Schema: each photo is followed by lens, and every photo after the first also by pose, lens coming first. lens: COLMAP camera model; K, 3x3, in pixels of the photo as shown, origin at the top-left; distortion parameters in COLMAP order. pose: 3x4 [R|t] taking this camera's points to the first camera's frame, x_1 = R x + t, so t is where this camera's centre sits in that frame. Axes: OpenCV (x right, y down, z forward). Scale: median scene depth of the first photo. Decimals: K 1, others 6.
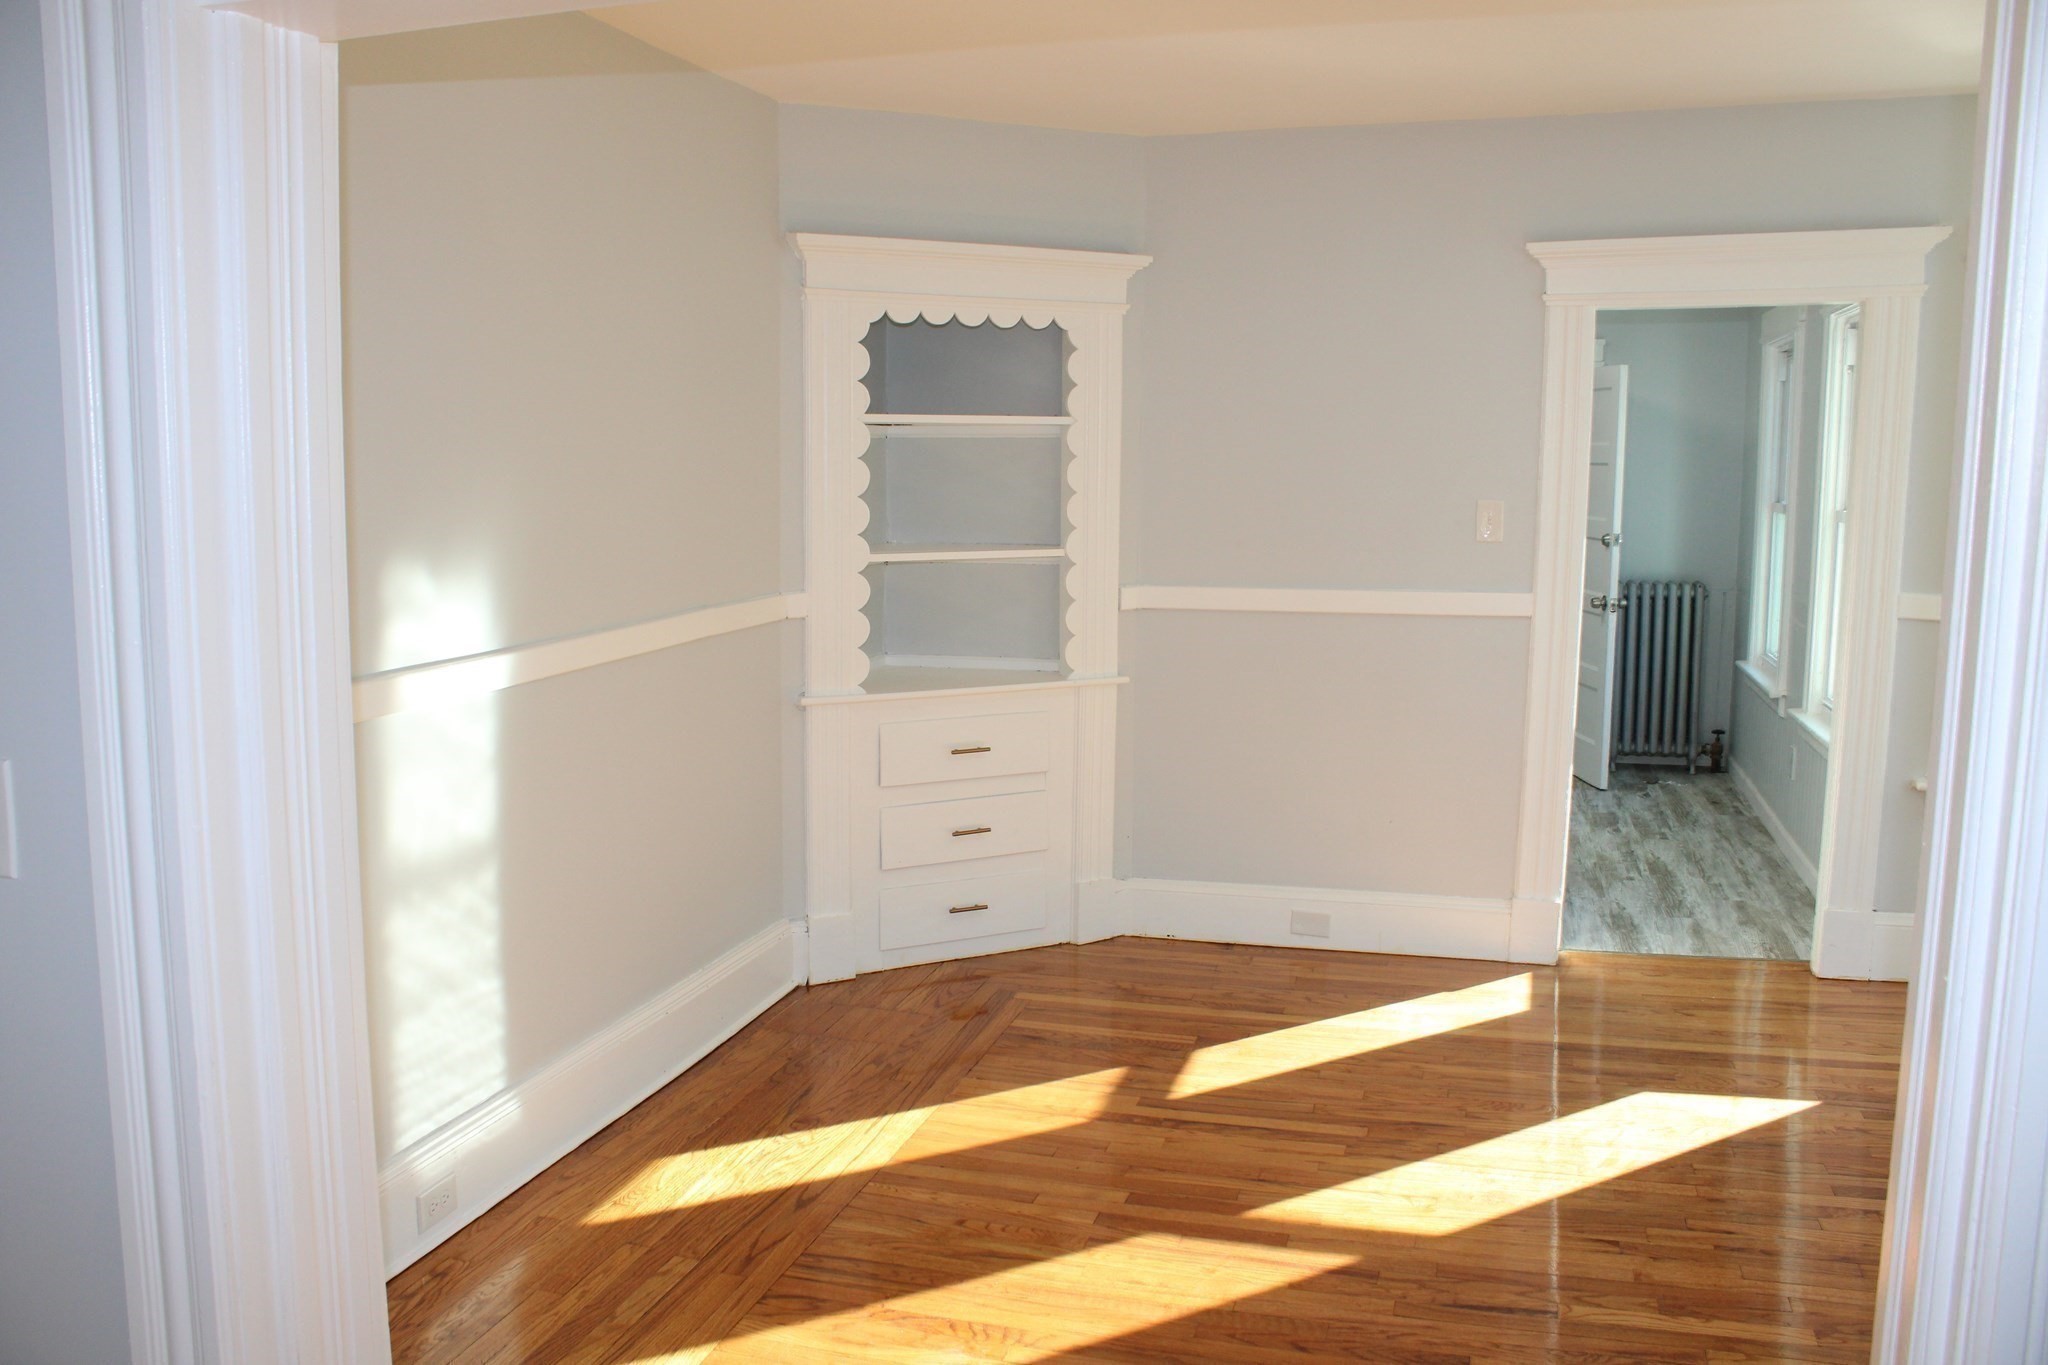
lens RADIAL K [[1709.5, 0, 1024.0], [0, 1709.5, 682.5], [0, 0, 1]] dist [0.001941, 0.002266]
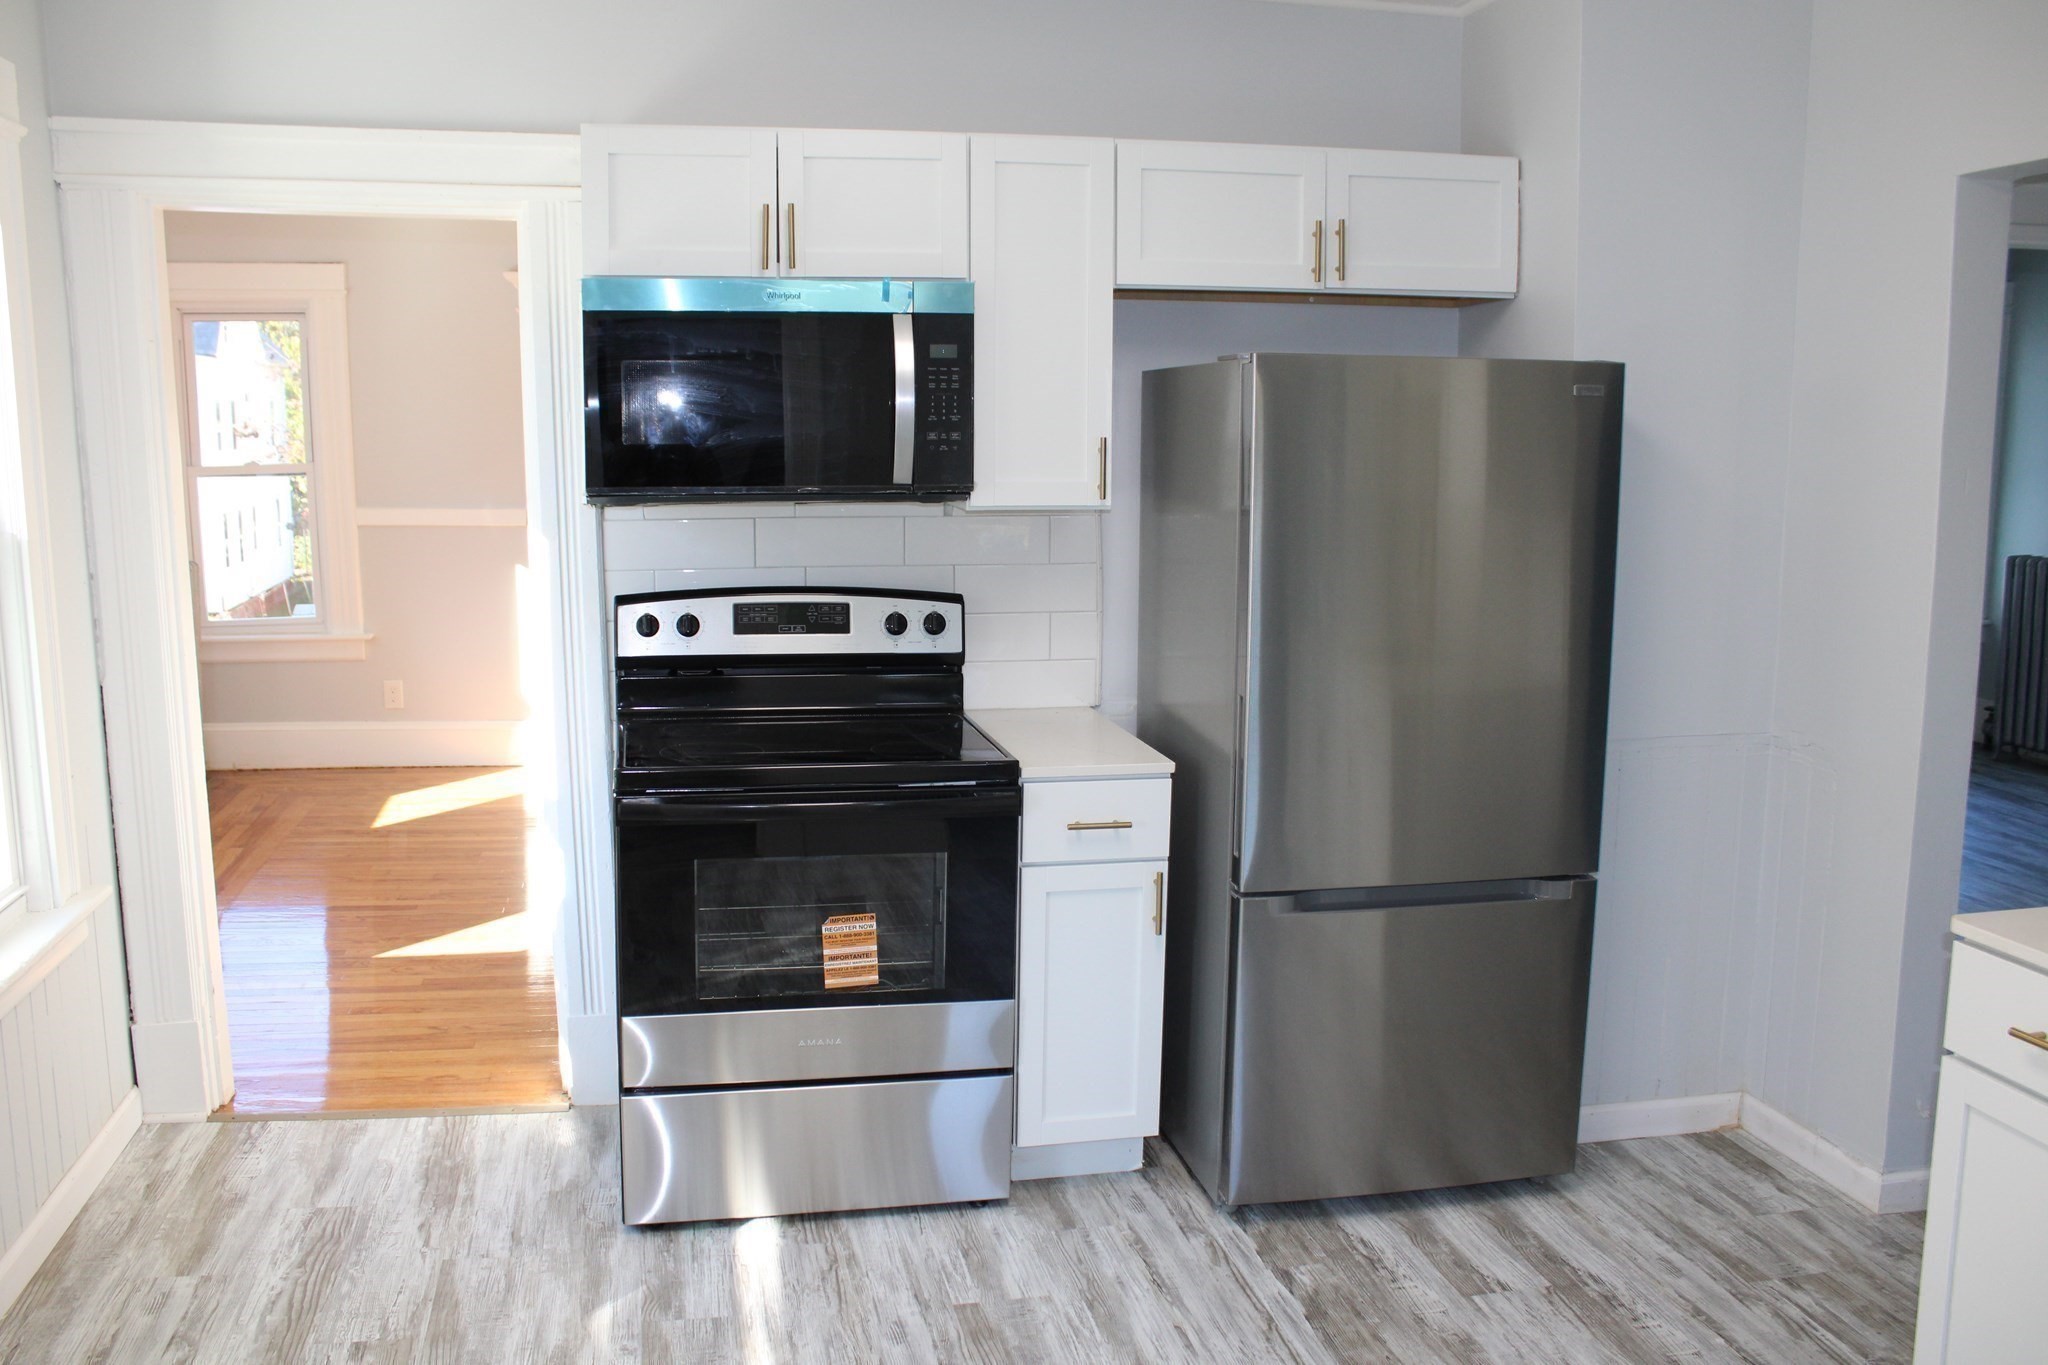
lens RADIAL K [[1709.5, 0, 1024.0], [0, 1709.5, 682.5], [0, 0, 1]] dist [0.001941, 0.002266]
pose [[-0.878921, 0.054524, -0.473841, 0.475594], [-0.080057, 0.962487, 0.259249, -0.221676], [0.470201, 0.265794, -0.841585, 1.666290]]
